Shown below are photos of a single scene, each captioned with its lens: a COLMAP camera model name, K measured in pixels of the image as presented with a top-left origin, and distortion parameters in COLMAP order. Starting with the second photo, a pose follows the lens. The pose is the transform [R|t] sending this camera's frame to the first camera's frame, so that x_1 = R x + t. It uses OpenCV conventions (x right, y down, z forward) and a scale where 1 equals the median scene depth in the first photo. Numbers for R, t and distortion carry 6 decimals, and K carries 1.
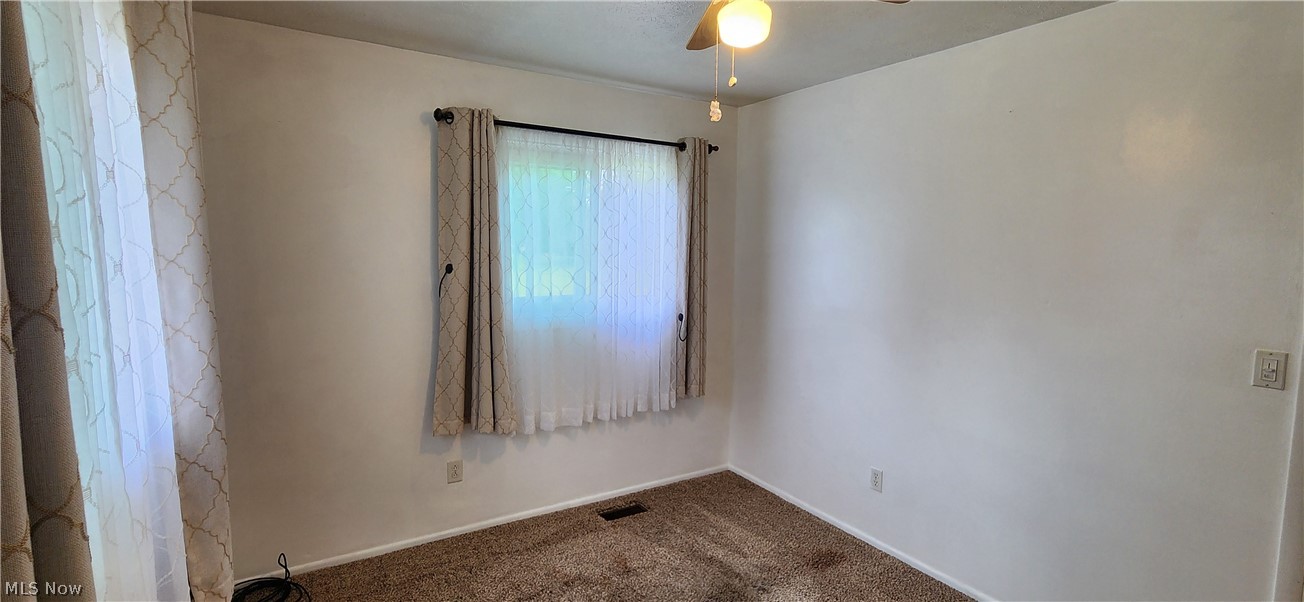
lens RADIAL K [[584.1, 0, 652.0], [0, 584.1, 301.0], [0, 0, 1]] dist [0.001652, 0.000116]
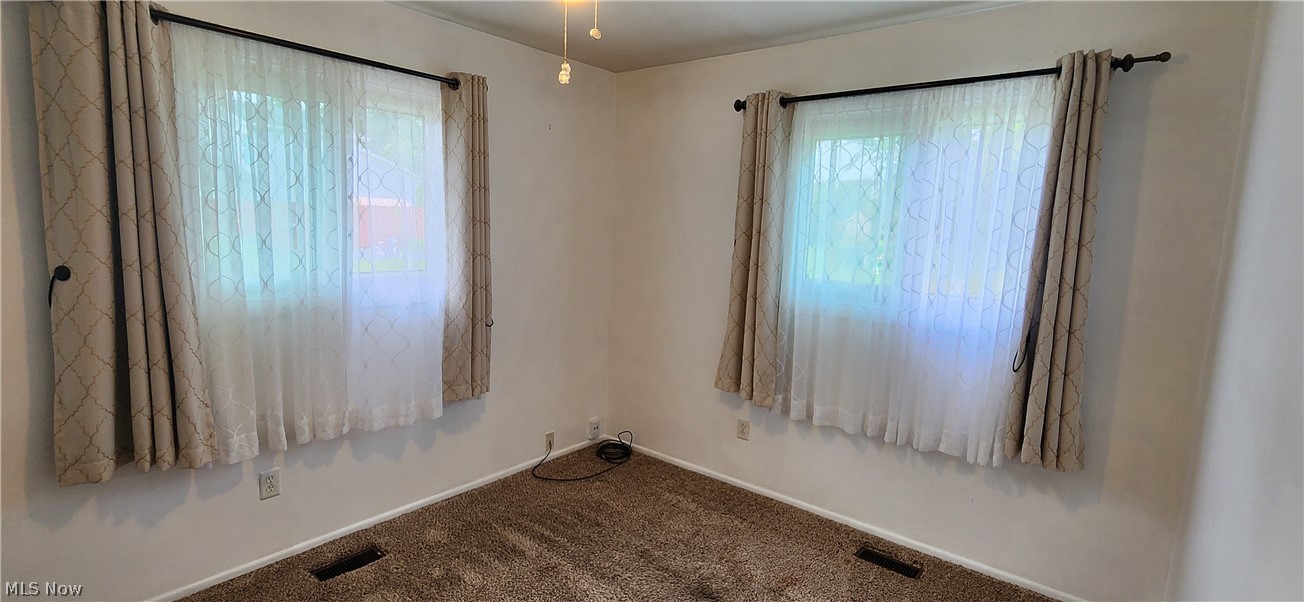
lens RADIAL K [[589.6, 0, 652.0], [0, 589.6, 301.0], [0, 0, 1]] dist [-0.000463, -0.000023]
pose [[0.325601, 0.121694, -0.937643, 0.600292], [-0.119483, 0.989028, 0.086871, -0.022969], [0.937927, 0.083747, 0.336569, 0.432081]]
